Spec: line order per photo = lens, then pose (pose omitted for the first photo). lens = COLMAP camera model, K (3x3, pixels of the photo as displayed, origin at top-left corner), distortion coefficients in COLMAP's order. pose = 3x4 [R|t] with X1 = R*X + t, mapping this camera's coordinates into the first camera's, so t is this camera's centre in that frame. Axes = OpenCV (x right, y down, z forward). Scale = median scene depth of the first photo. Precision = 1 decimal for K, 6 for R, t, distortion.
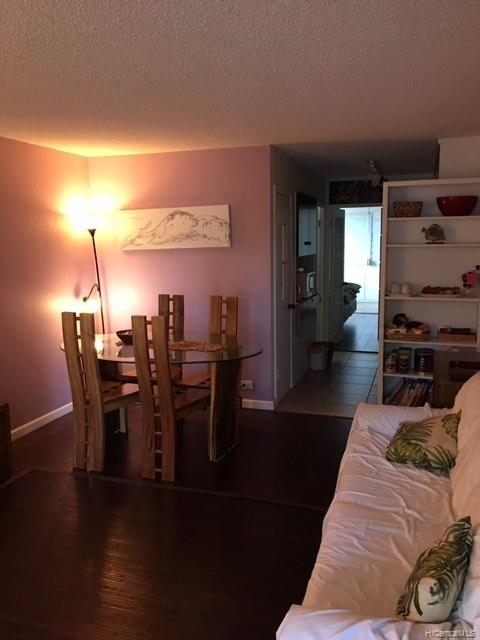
lens RADIAL K [[537.0, 0, 240.0], [0, 537.0, 320.0], [0, 0, 1]] dist [0.087945, -0.165161]
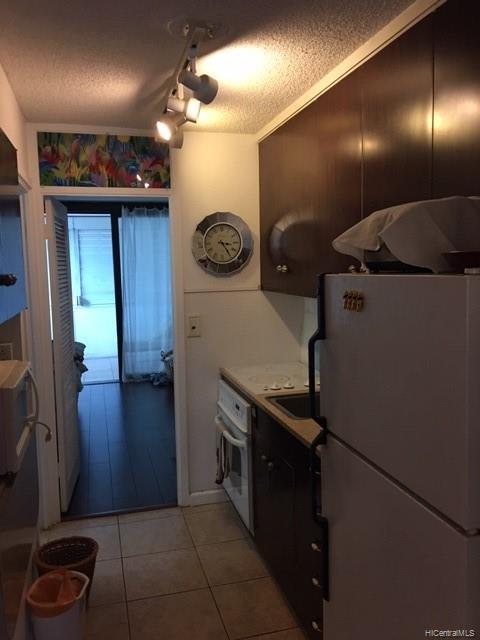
lens RADIAL K [[537.0, 0, 240.0], [0, 537.0, 320.0], [0, 0, 1]] dist [0.087945, -0.165161]
pose [[0.837365, -0.057429, 0.543619, 0.102007], [0.086442, 0.995865, -0.027945, -0.143059], [-0.539766, 0.070392, 0.838867, 0.970837]]
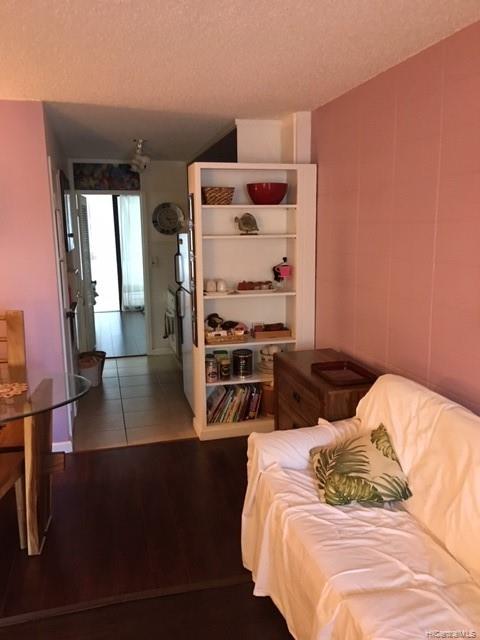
lens RADIAL K [[537.0, 0, 240.0], [0, 537.0, 320.0], [0, 0, 1]] dist [0.087945, -0.165161]
pose [[0.844210, -0.087783, 0.528776, -0.143691], [0.081783, 0.996043, 0.034785, -0.030647], [-0.529737, 0.013879, 0.848048, 0.241438]]
